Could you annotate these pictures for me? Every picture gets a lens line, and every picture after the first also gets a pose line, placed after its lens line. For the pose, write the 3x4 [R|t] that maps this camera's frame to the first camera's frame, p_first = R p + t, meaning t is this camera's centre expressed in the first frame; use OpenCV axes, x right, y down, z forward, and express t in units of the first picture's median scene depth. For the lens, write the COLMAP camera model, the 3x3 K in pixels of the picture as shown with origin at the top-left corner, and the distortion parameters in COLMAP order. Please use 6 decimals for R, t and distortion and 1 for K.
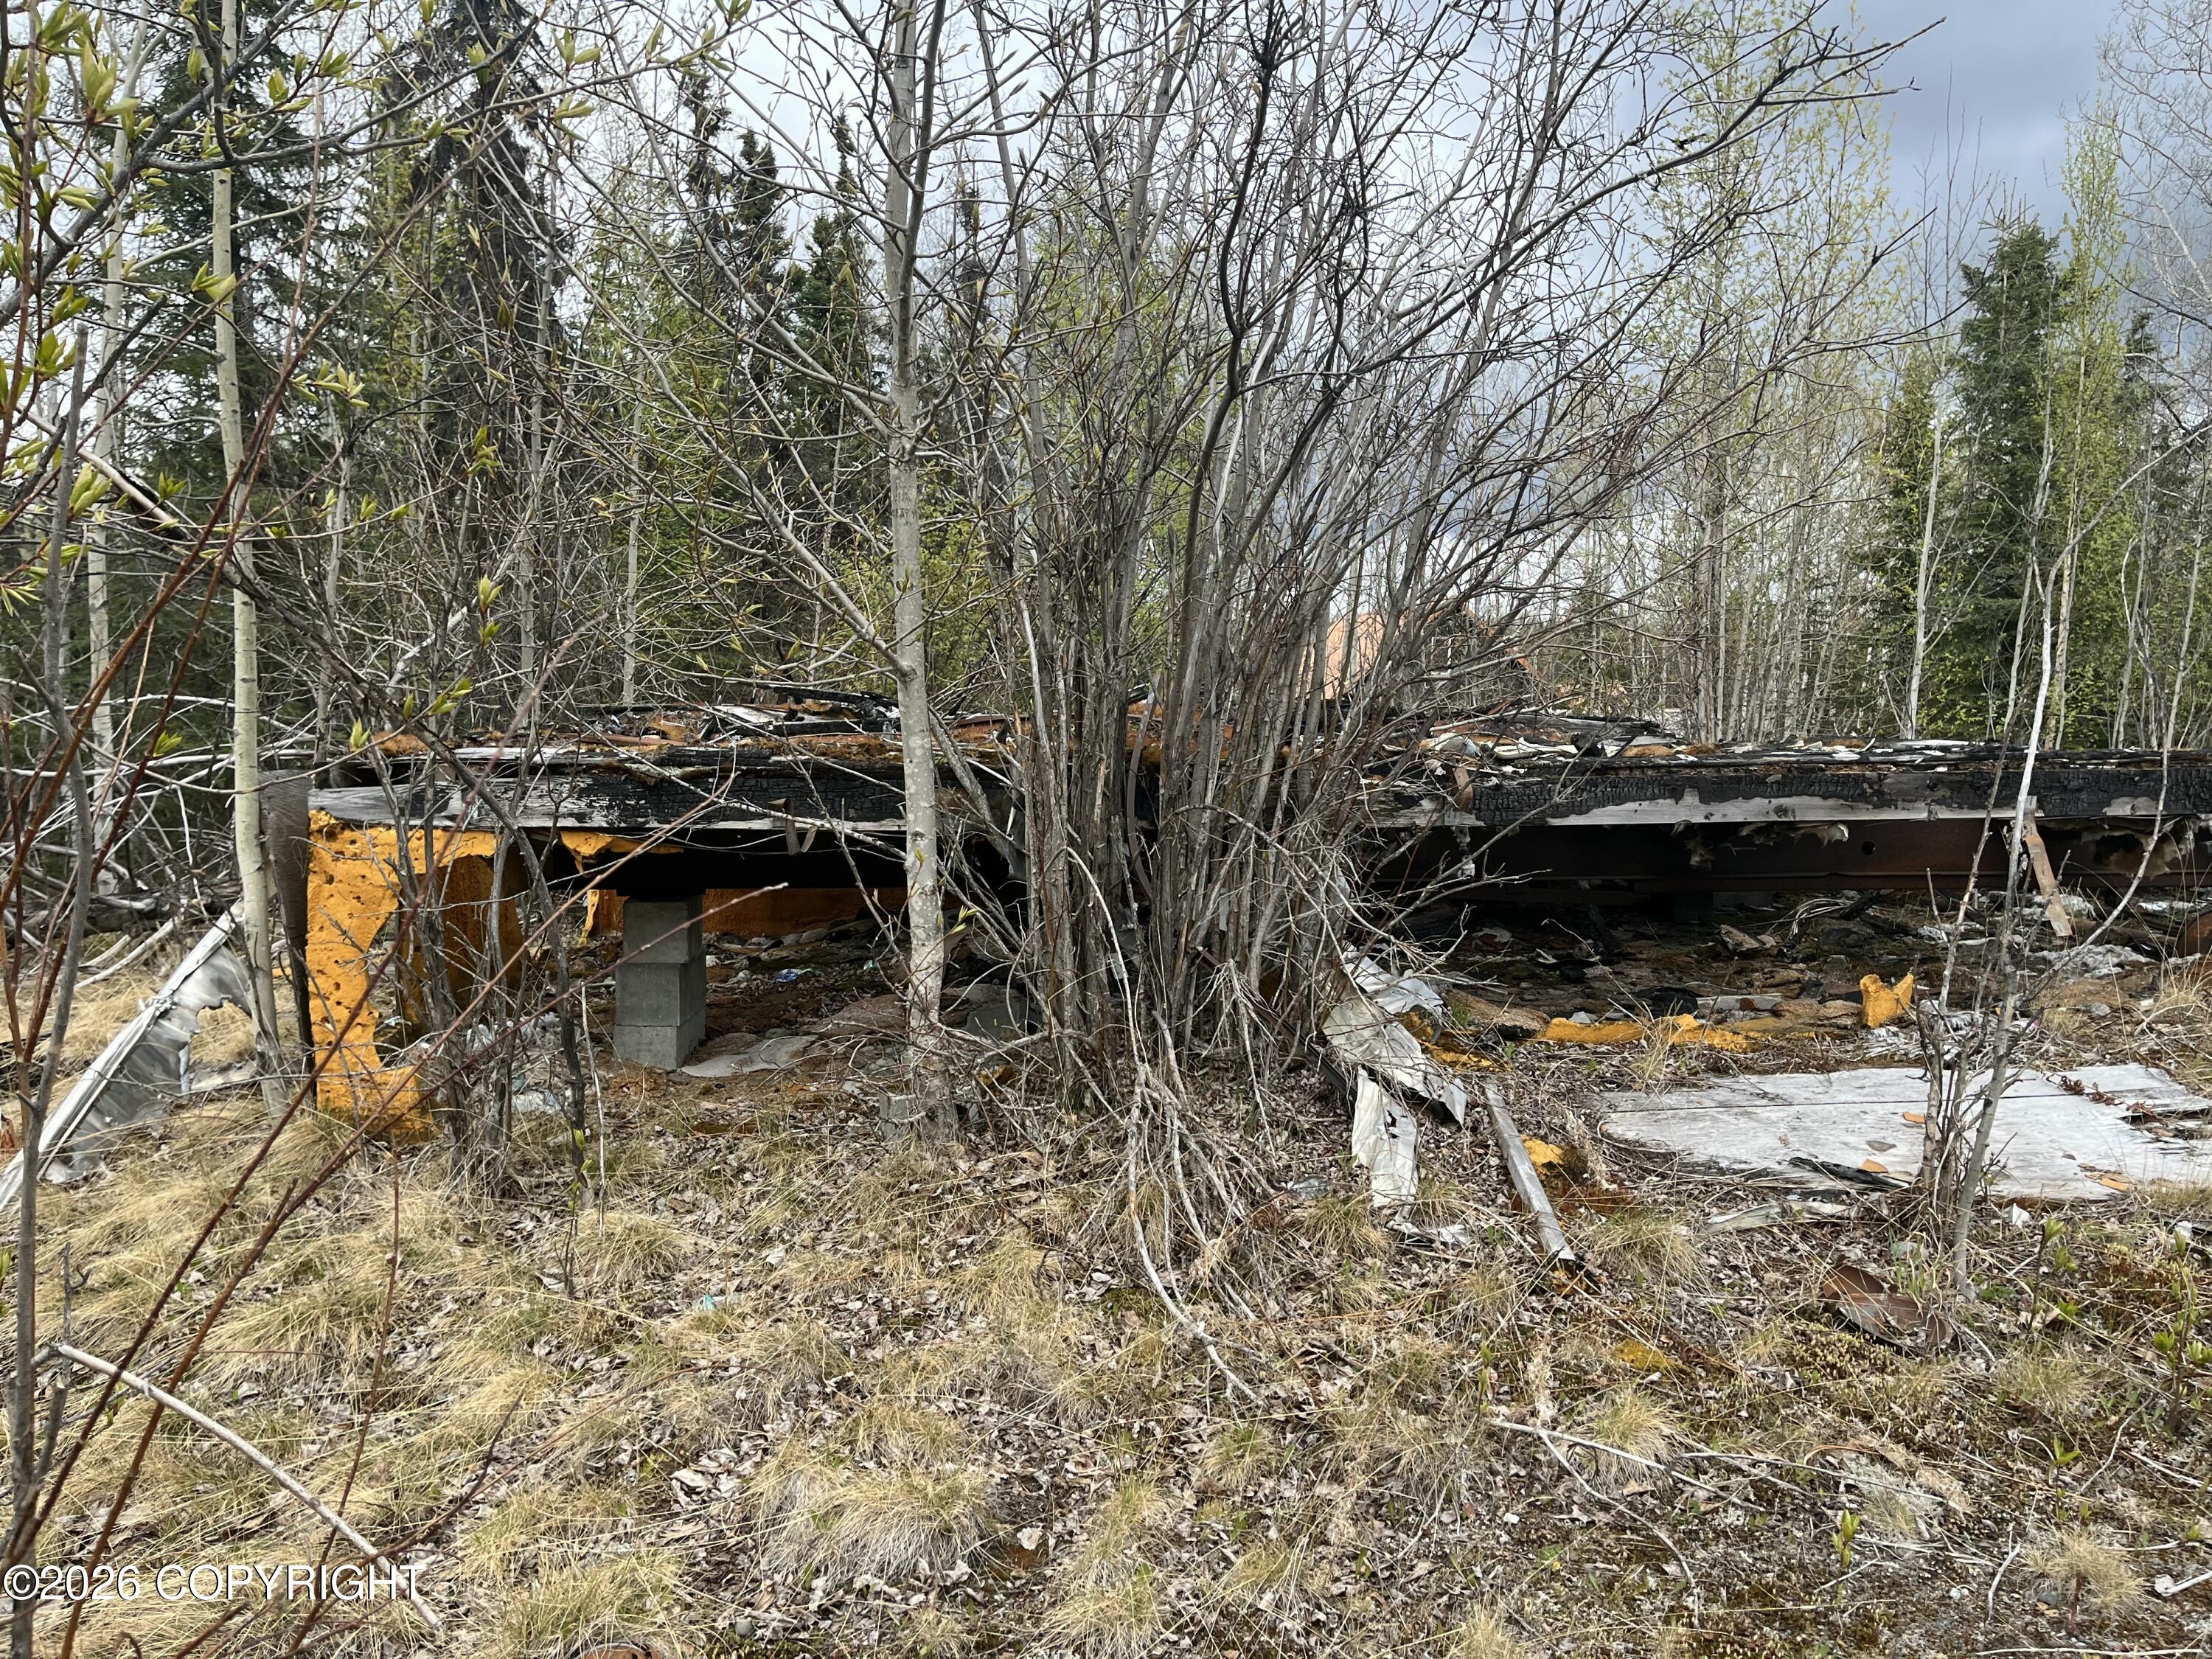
lens RADIAL K [[1663.3, 0, 1134.3], [0, 1663.3, 817.4], [0, 0, 1]] dist [0.072604, -0.093940]
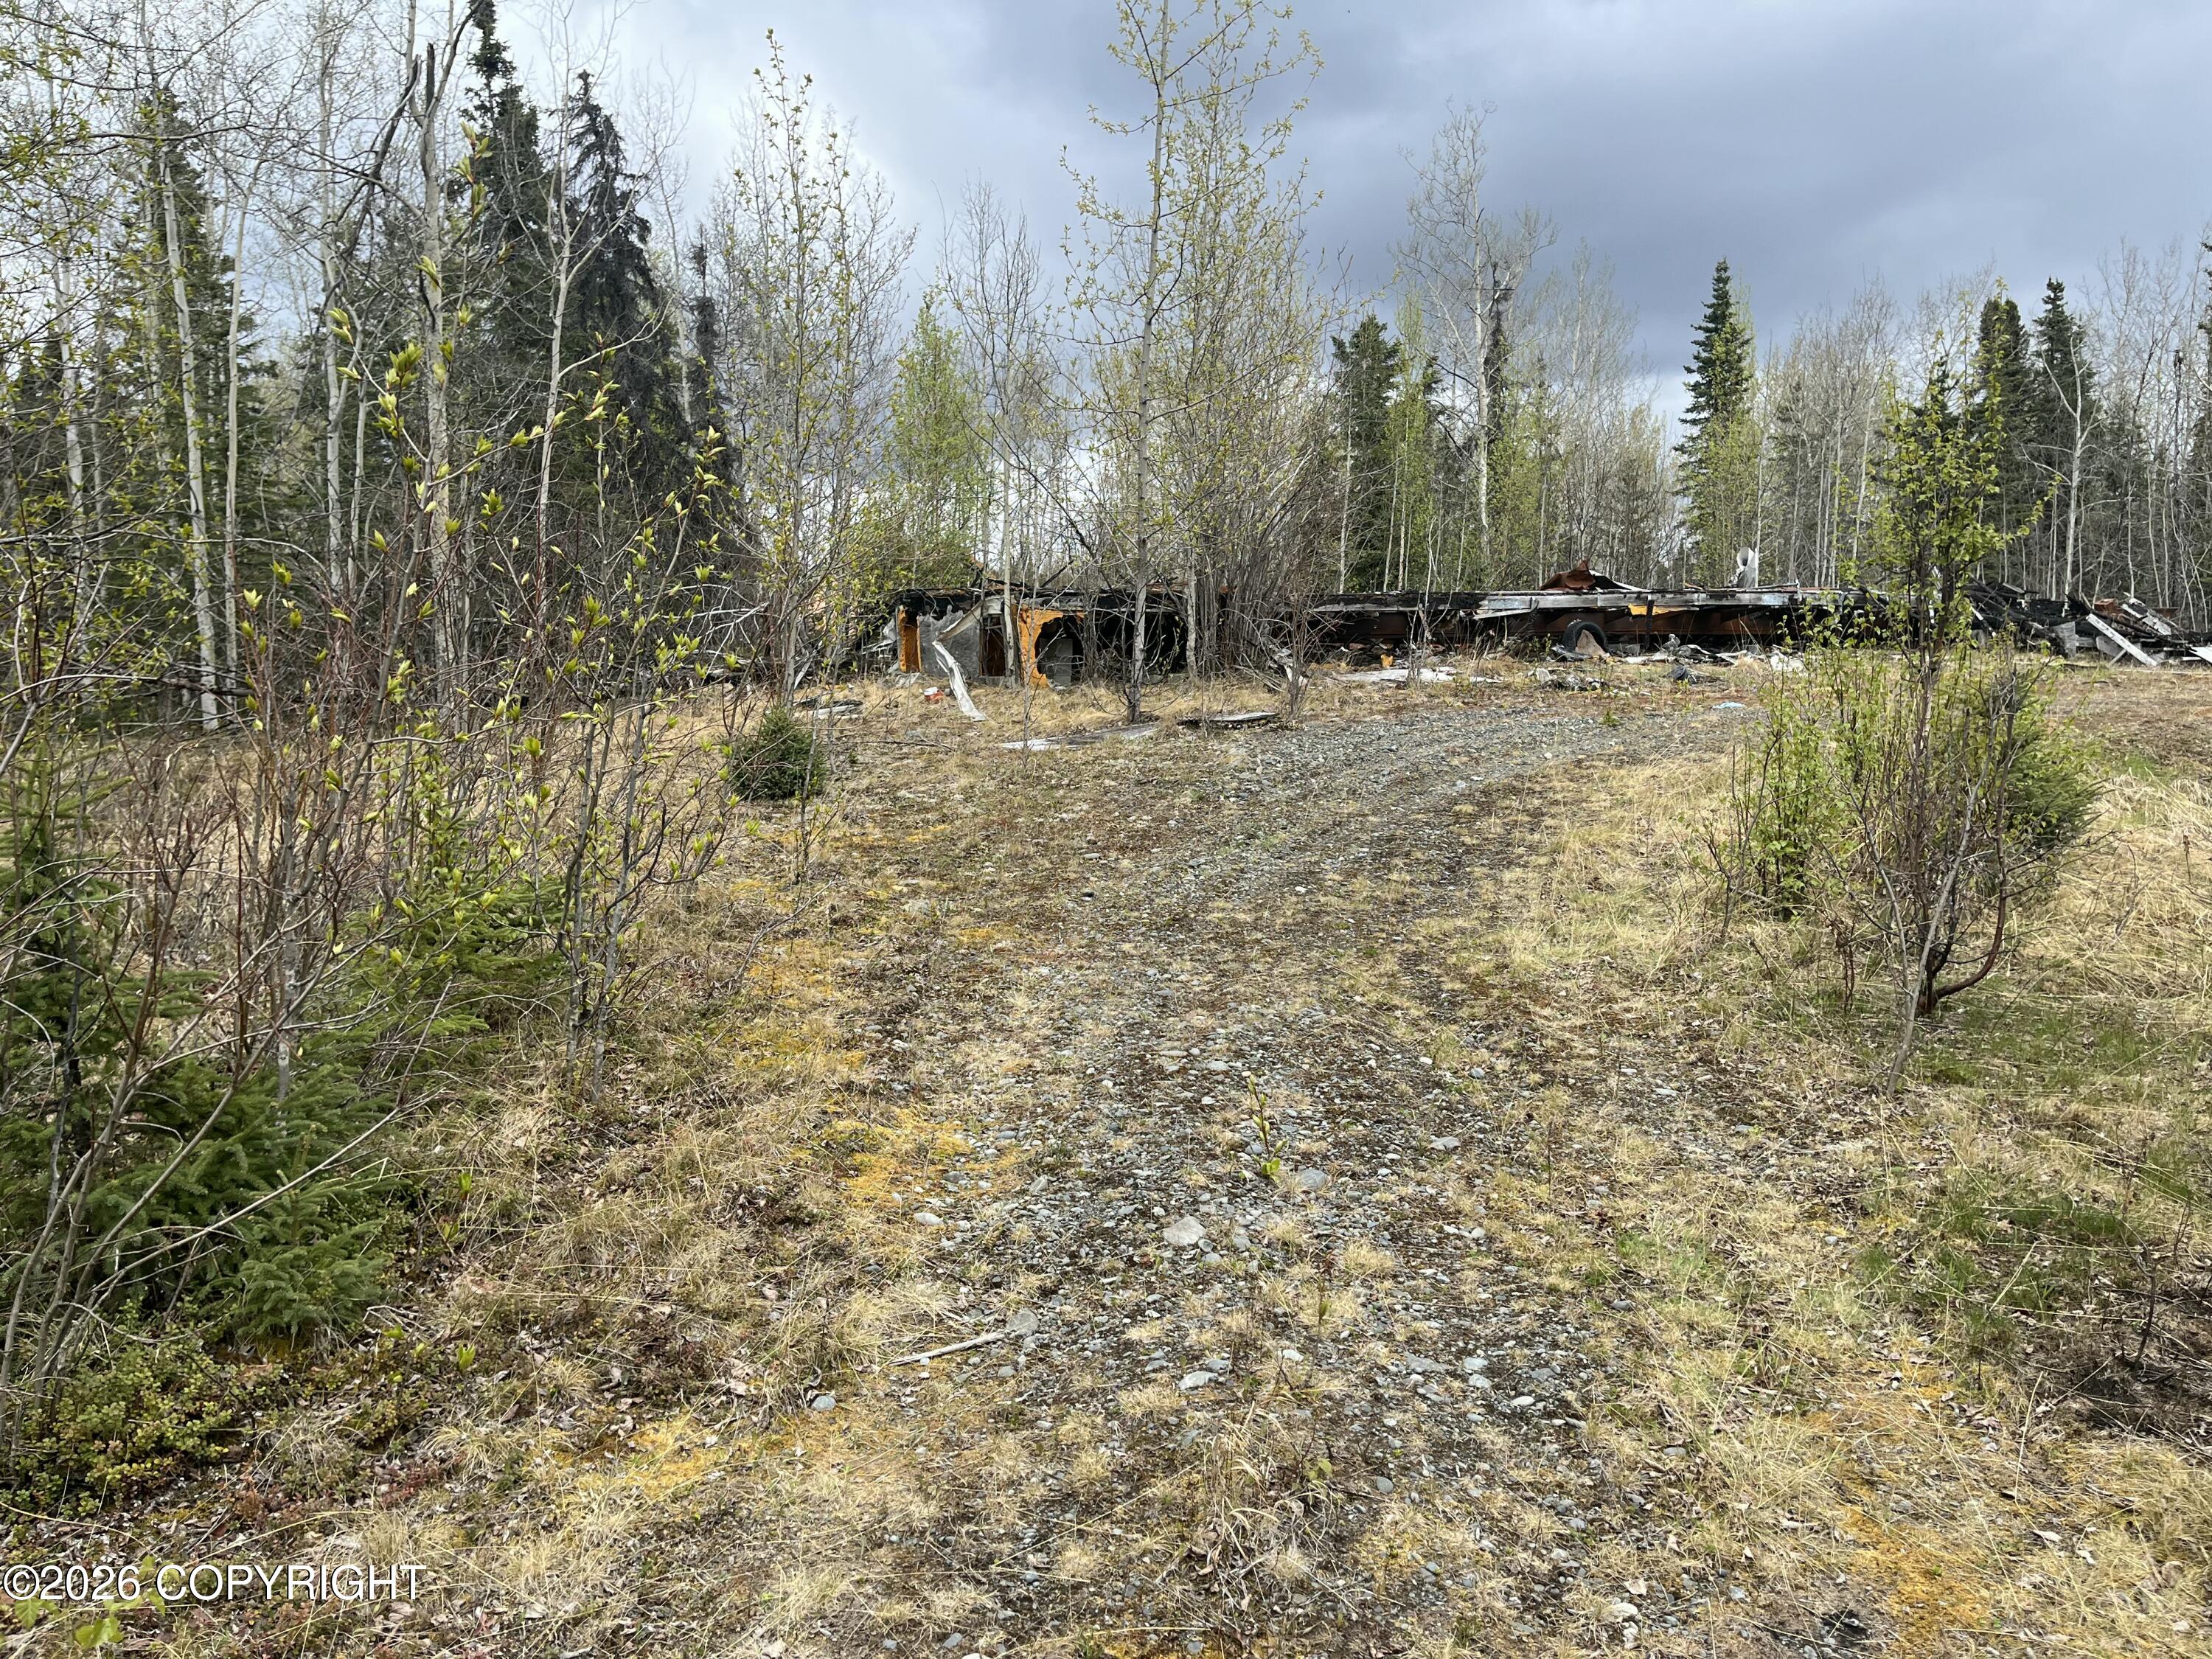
lens RADIAL K [[1663.3, 0, 1115.9], [0, 1663.3, 833.3], [0, 0, 1]] dist [0.072604, -0.093940]
pose [[0.938661, -0.048628, 0.341394, -1.724137], [0.034146, 0.998249, 0.048304, 0.362671], [-0.343145, -0.033684, 0.938678, -2.800071]]
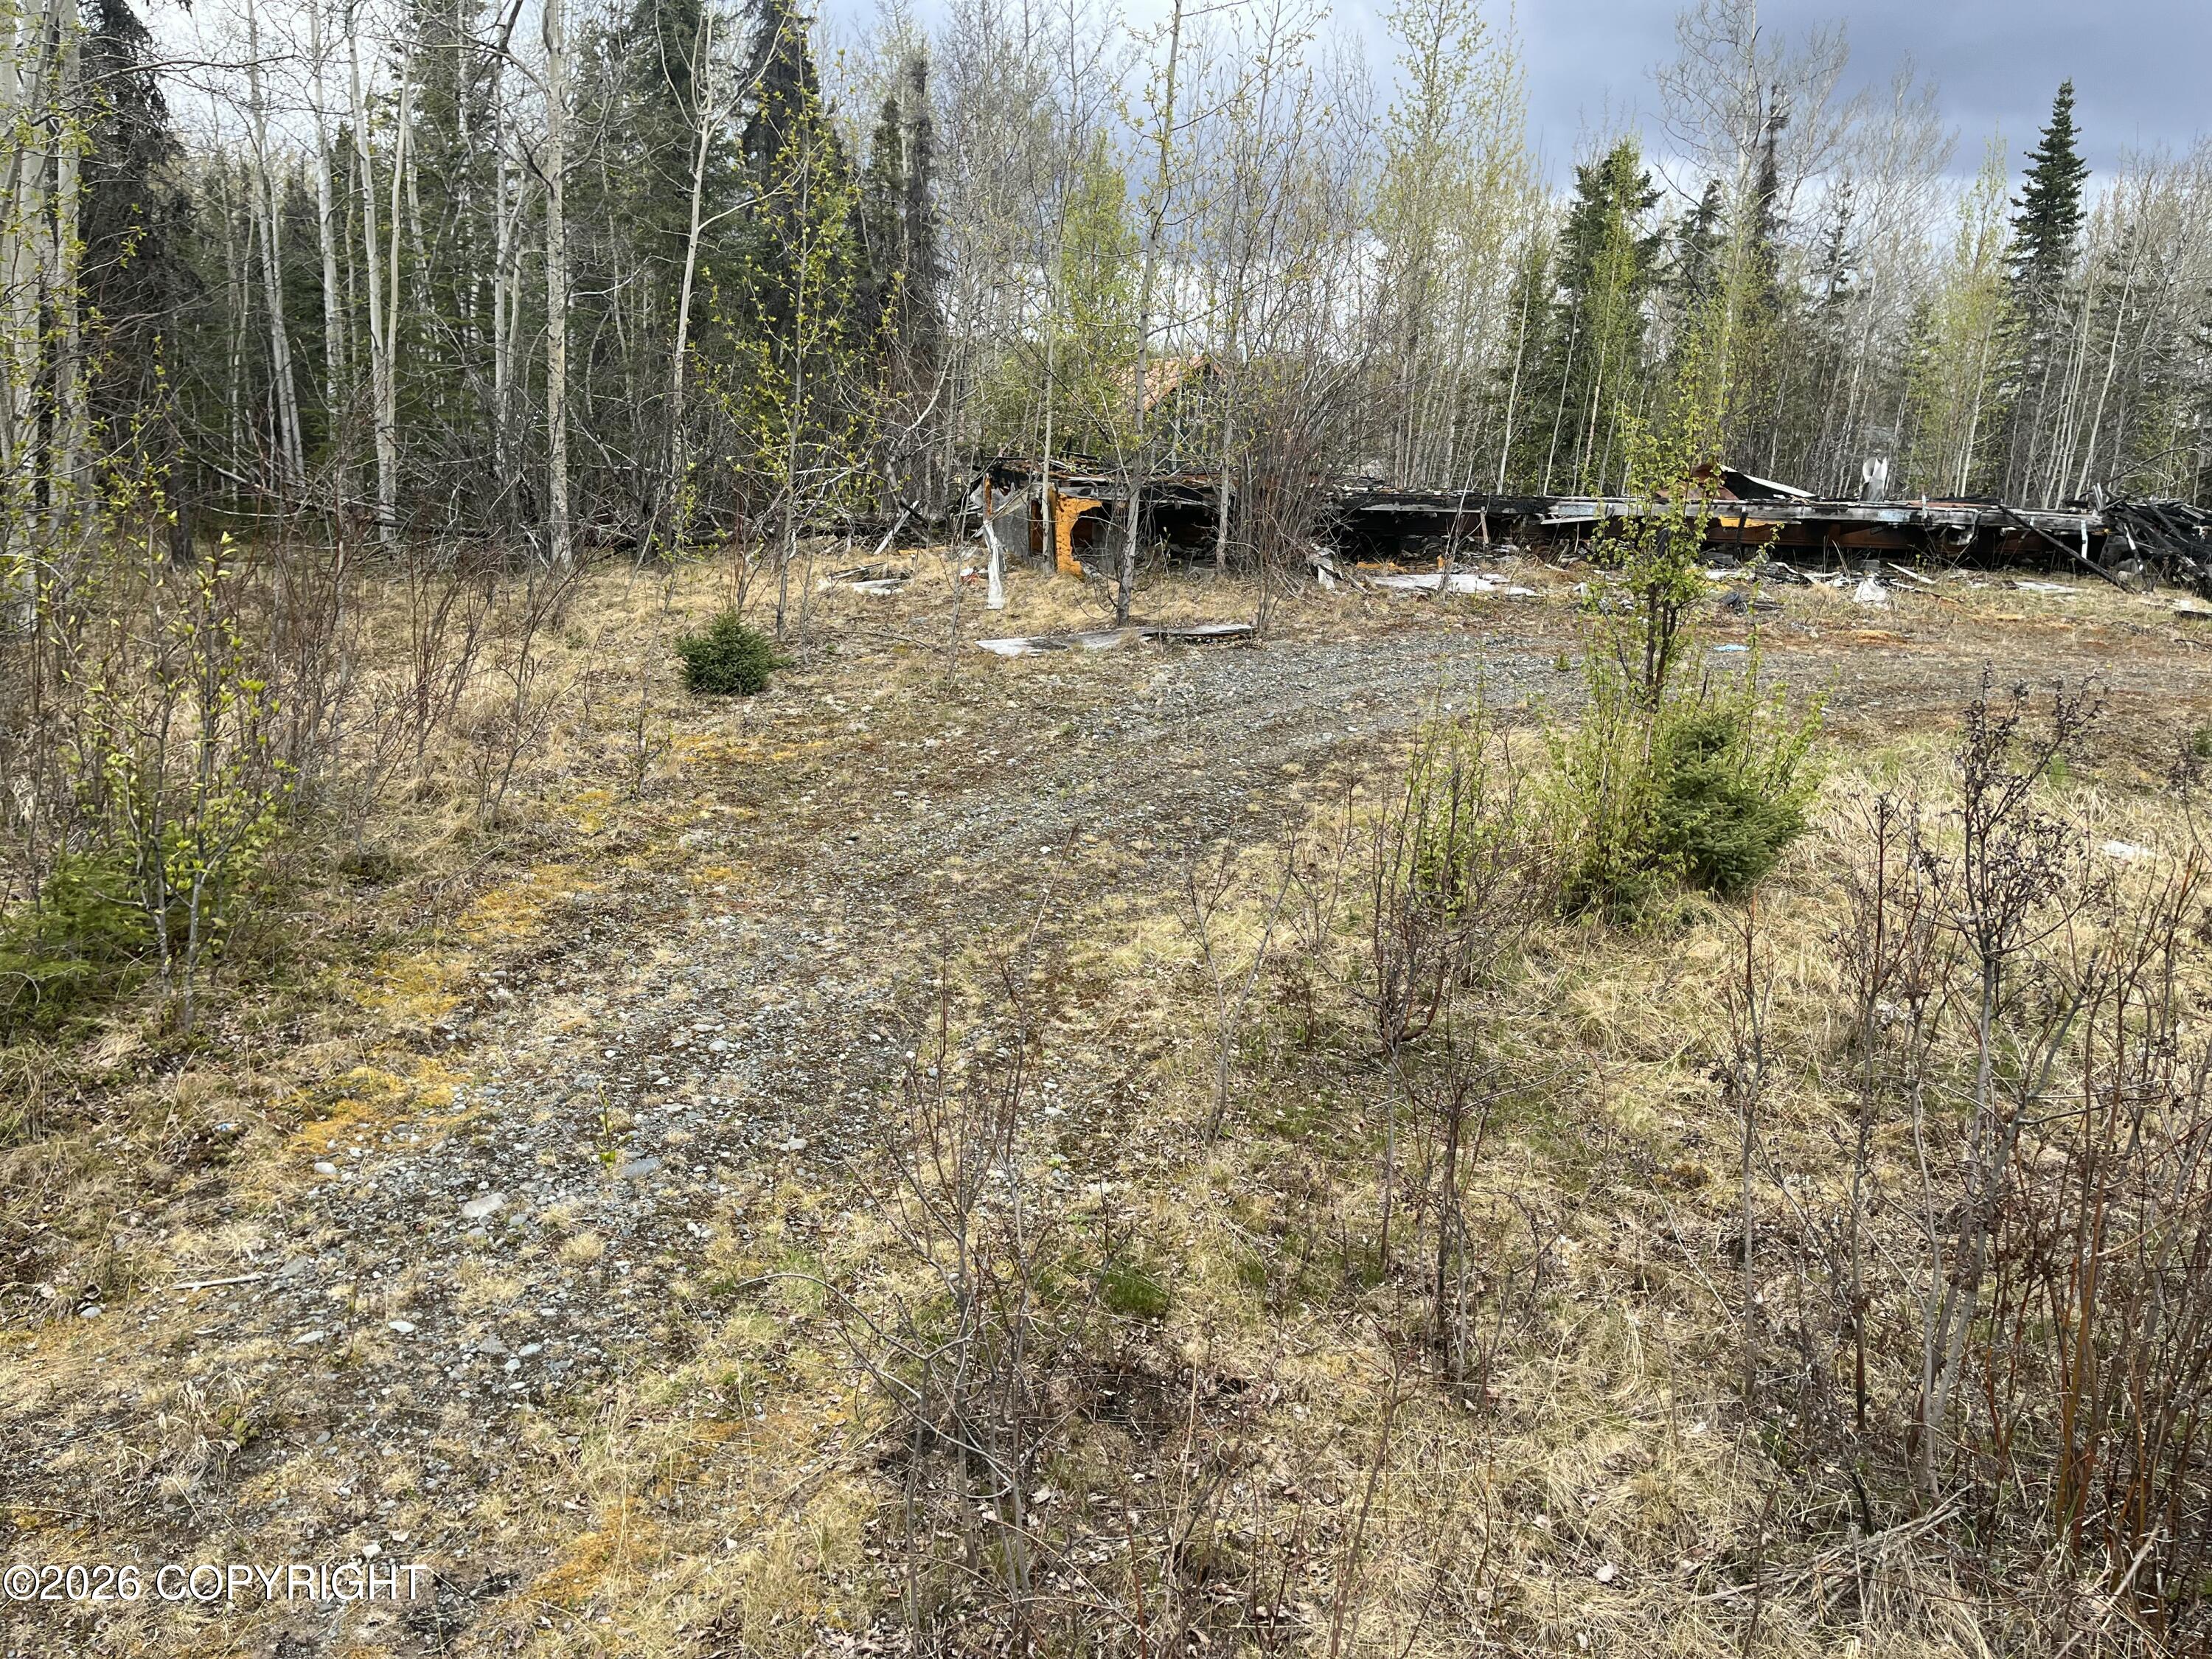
lens RADIAL K [[1663.3, 0, 1125.9], [0, 1663.3, 836.5], [0, 0, 1]] dist [0.072604, -0.093940]
pose [[0.983963, 0.003690, 0.178335, -1.118031], [-0.034289, 0.985053, 0.168805, 0.133405], [-0.175047, -0.172213, 0.969382, -3.185729]]
